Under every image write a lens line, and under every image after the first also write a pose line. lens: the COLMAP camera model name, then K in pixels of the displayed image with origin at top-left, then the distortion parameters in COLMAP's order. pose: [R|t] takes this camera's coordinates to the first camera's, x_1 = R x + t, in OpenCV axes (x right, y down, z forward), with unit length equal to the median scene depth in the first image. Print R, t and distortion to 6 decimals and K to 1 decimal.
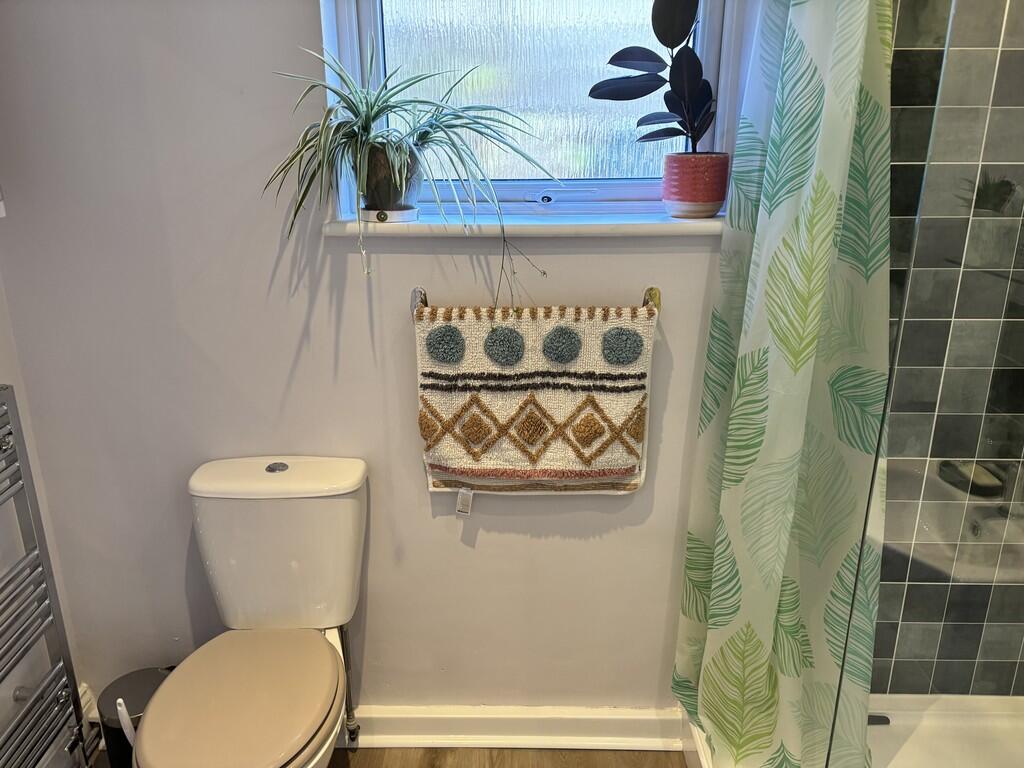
lens RADIAL K [[756.0, 0, 507.2], [0, 756.0, 382.9], [0, 0, 1]] dist [0.006607, -0.015331]
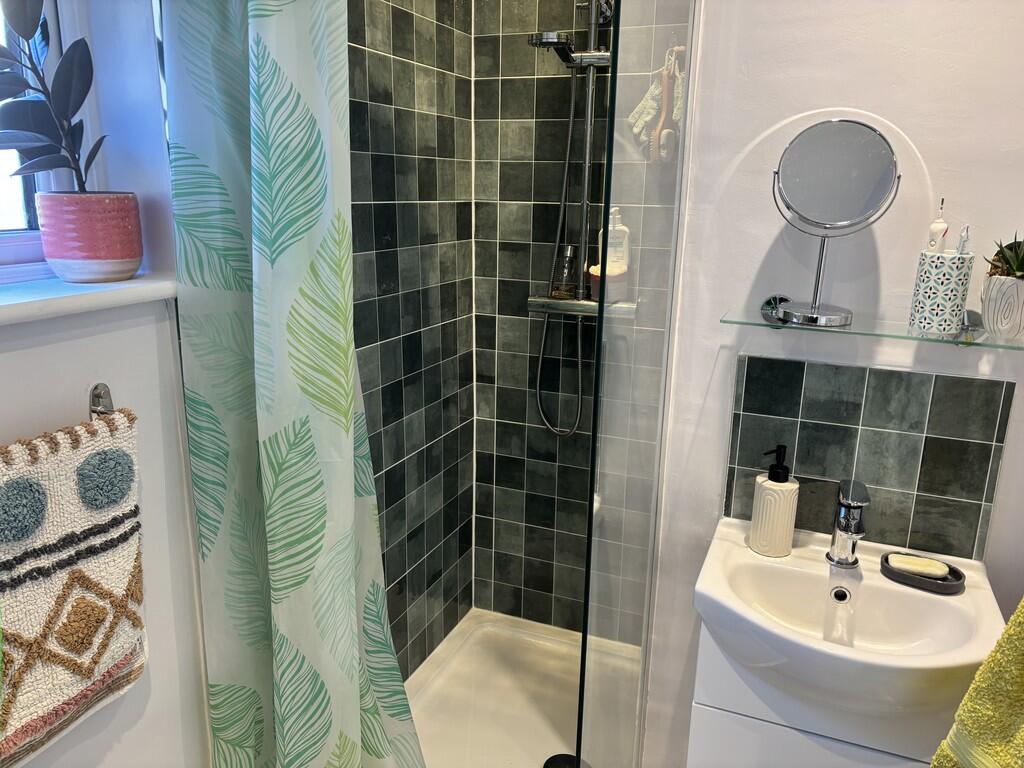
lens RADIAL K [[756.0, 0, 510.3], [0, 756.0, 384.9], [0, 0, 1]] dist [0.006607, -0.015331]
pose [[0.351972, -0.217251, 0.910449, -0.301945], [0.280113, 0.952561, 0.119011, -0.103955], [-0.893114, 0.213140, 0.396130, 0.400409]]
